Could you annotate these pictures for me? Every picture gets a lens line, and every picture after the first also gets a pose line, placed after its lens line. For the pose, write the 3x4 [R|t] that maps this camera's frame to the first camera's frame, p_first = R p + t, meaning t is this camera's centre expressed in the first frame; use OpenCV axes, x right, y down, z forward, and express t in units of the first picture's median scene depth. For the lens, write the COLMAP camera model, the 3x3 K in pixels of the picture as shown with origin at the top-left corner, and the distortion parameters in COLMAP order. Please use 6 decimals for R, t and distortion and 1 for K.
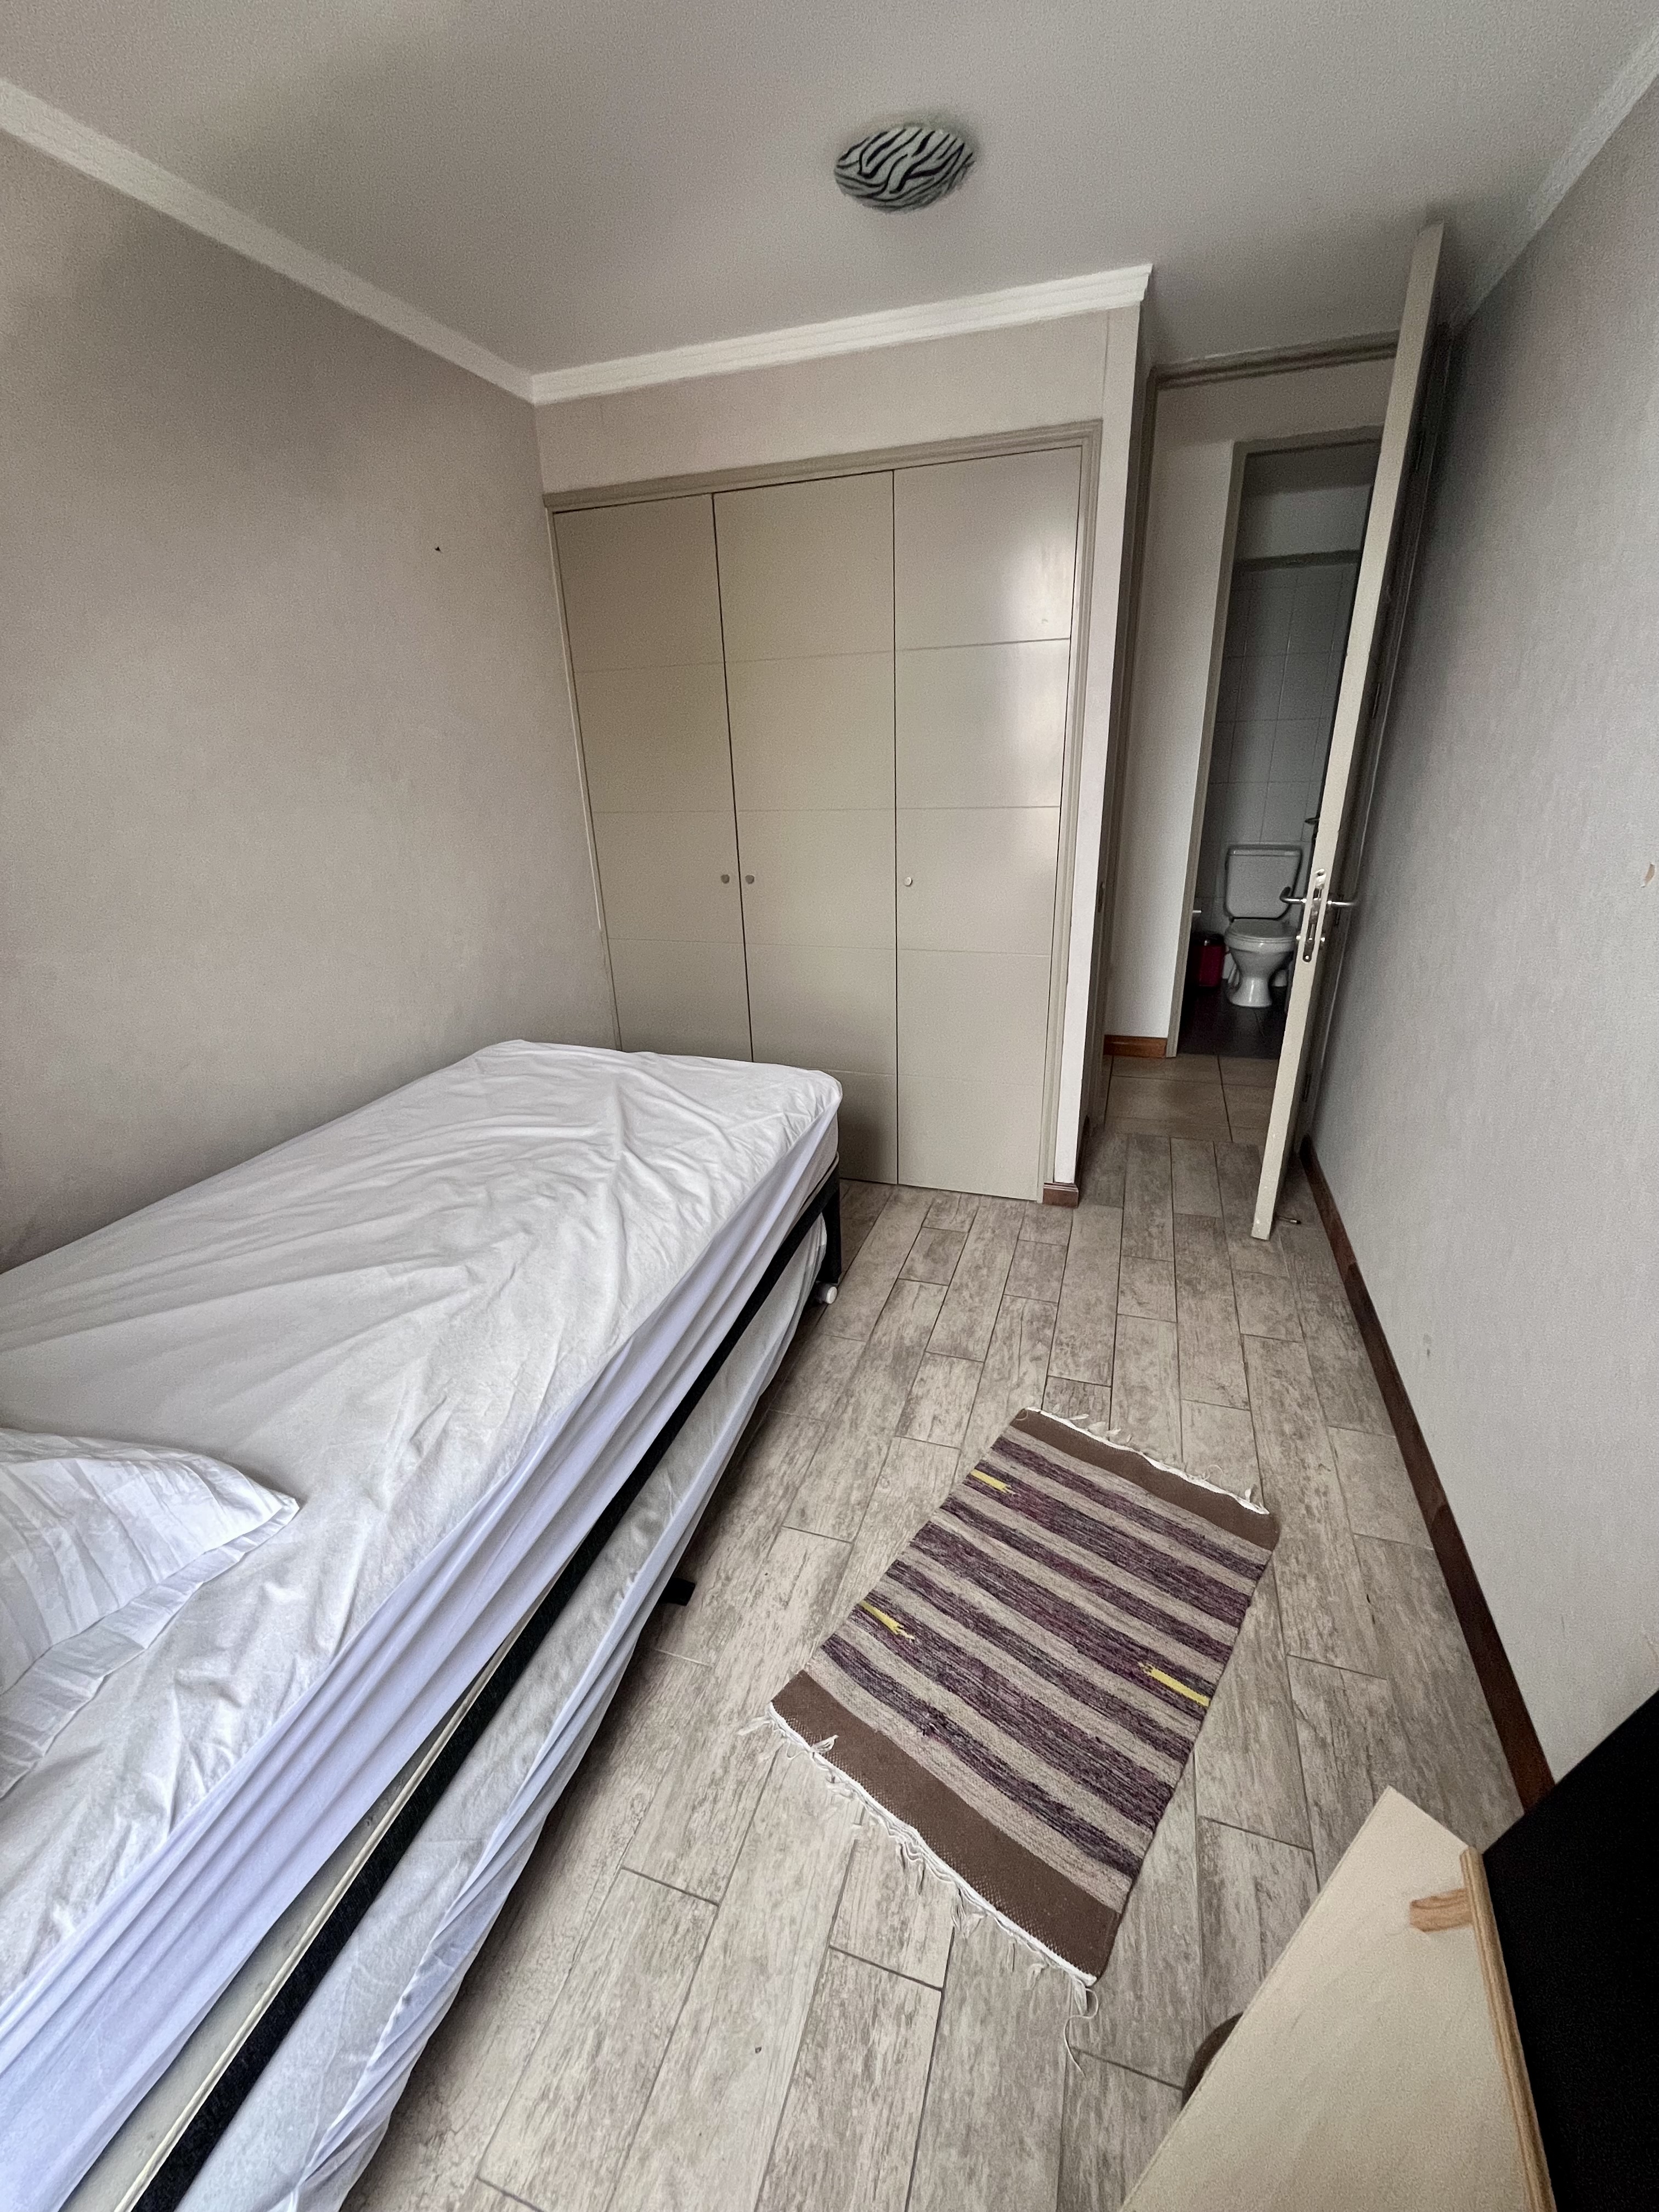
lens RADIAL K [[896.3, 0, 829.8], [0, 896.3, 1114.0], [0, 0, 1]] dist [-0.003104, 0.000291]
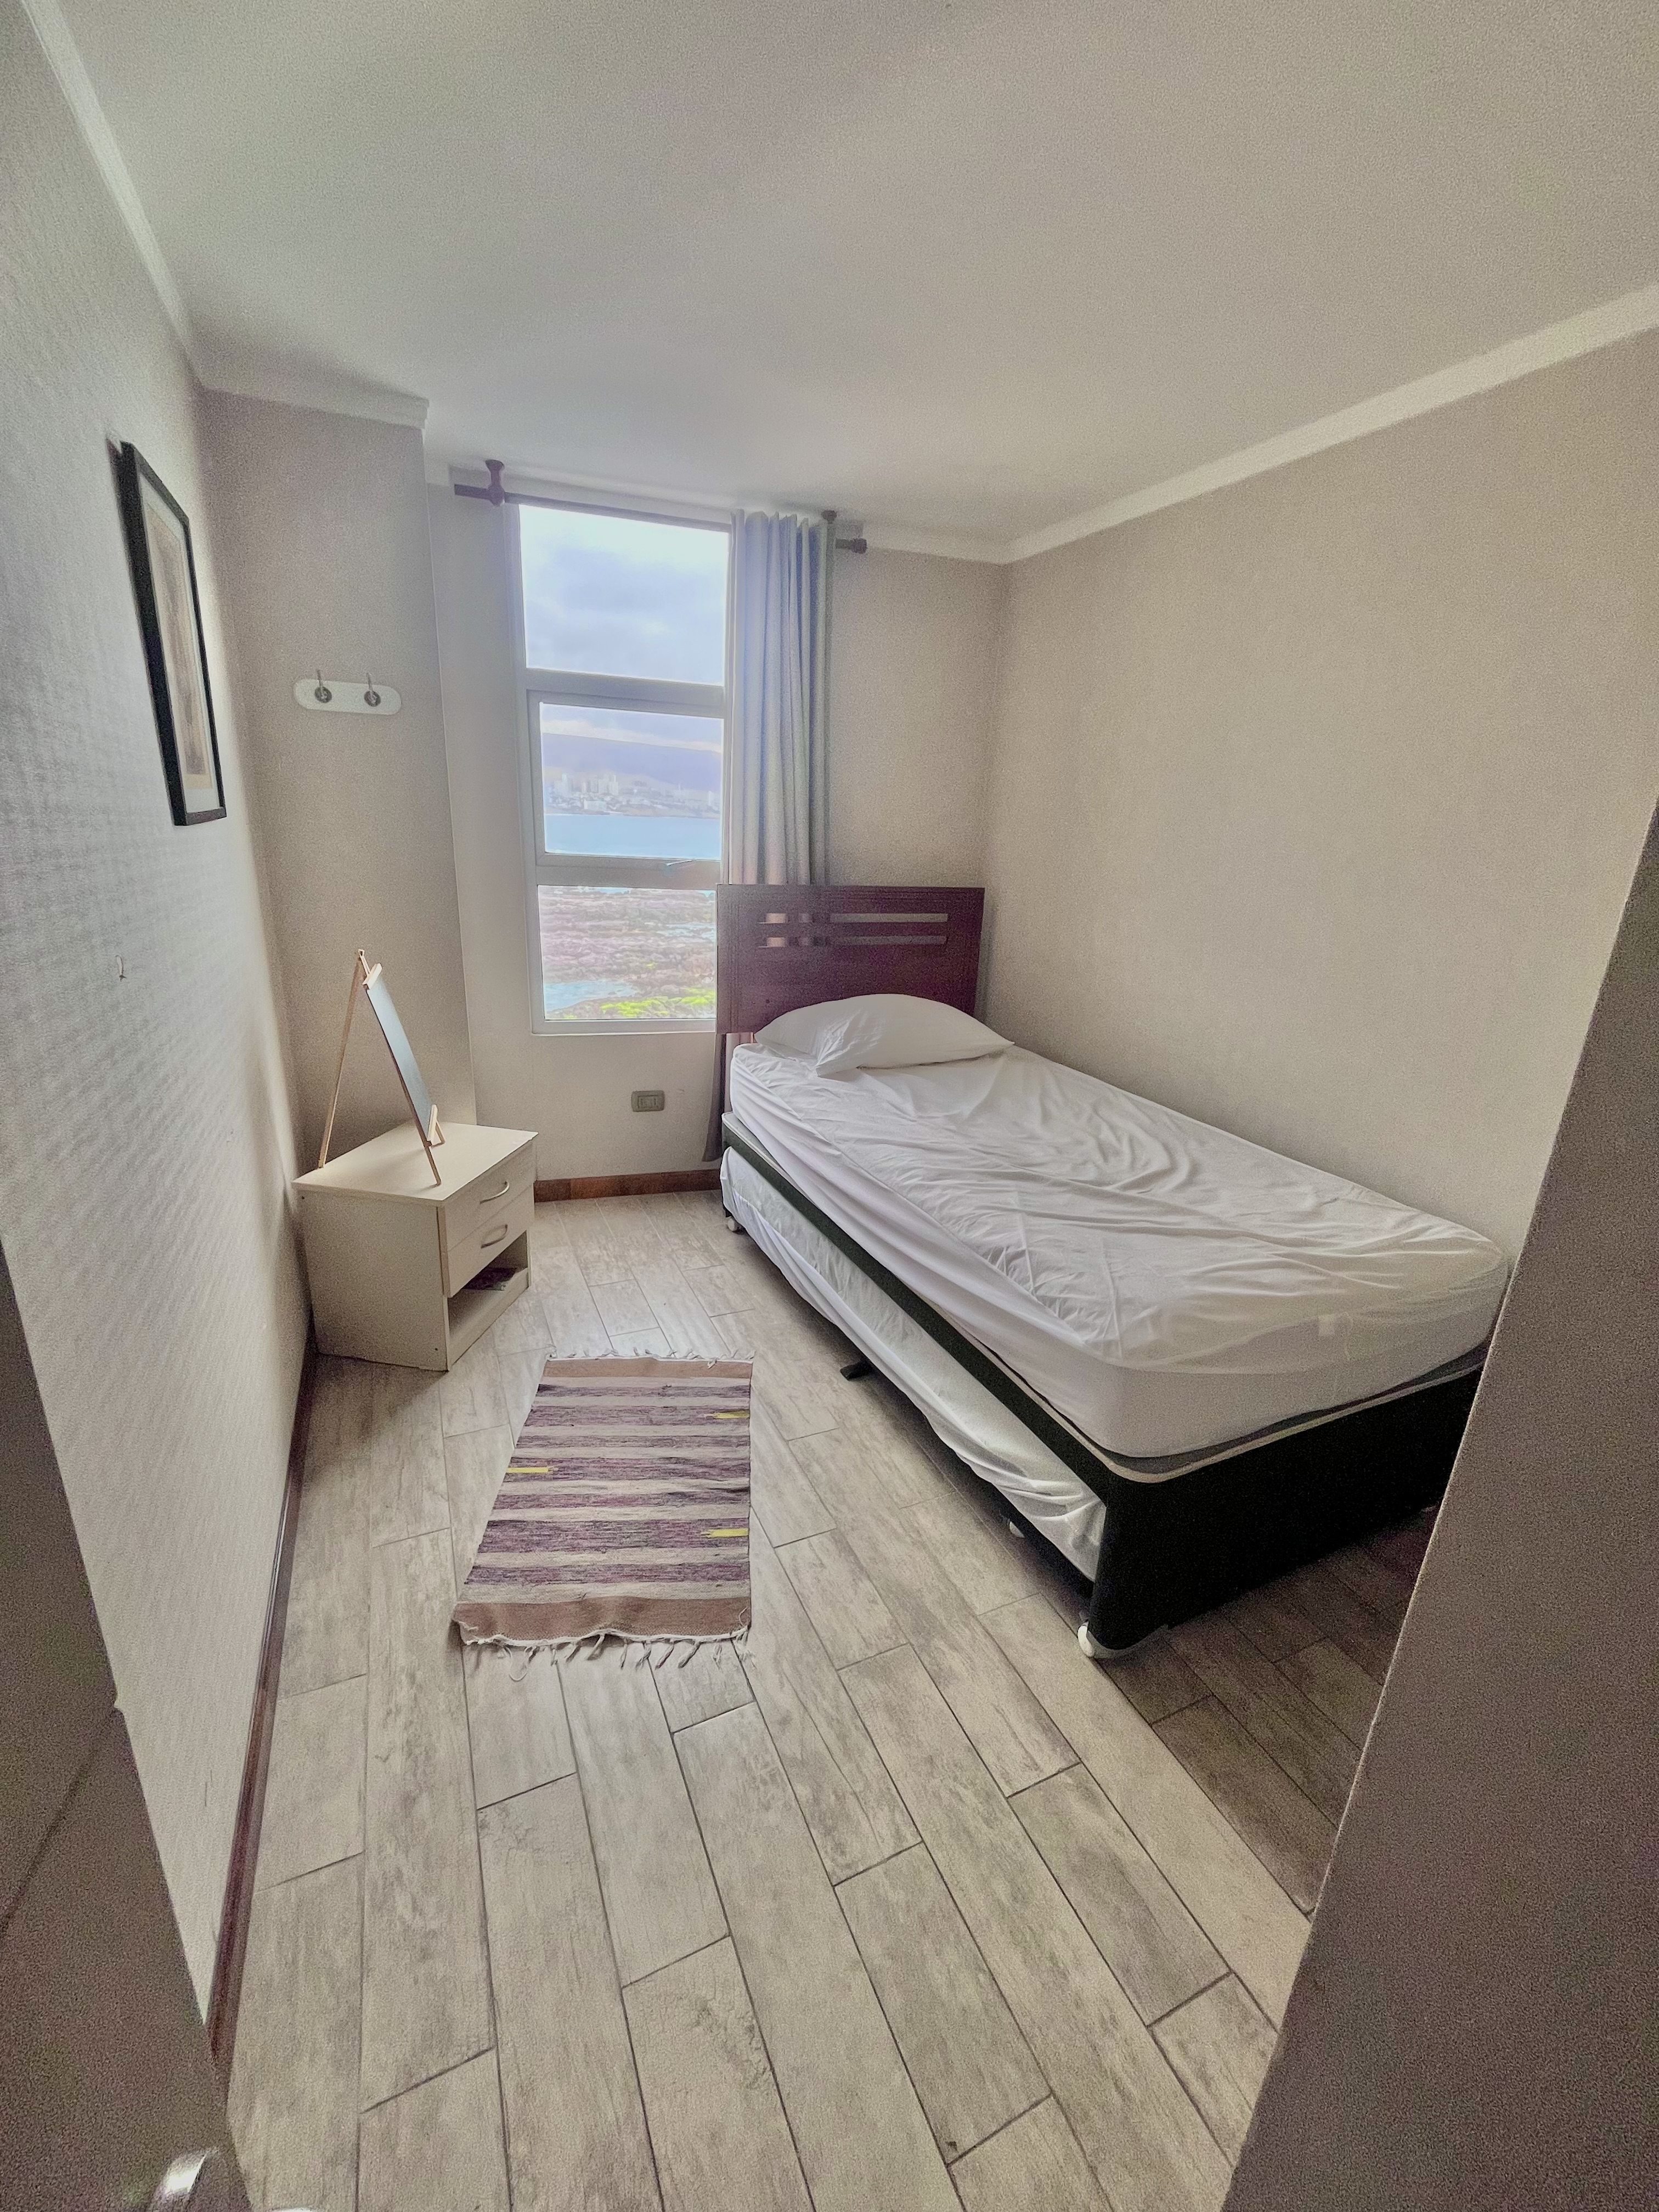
lens RADIAL K [[896.3, 0, 830.8], [0, 896.3, 1112.1], [0, 0, 1]] dist [-0.003104, 0.000291]
pose [[-0.726806, 0.214644, -0.652442, 0.713147], [-0.284066, 0.770928, 0.570067, -0.623531], [0.625347, 0.599665, -0.499342, 1.407076]]
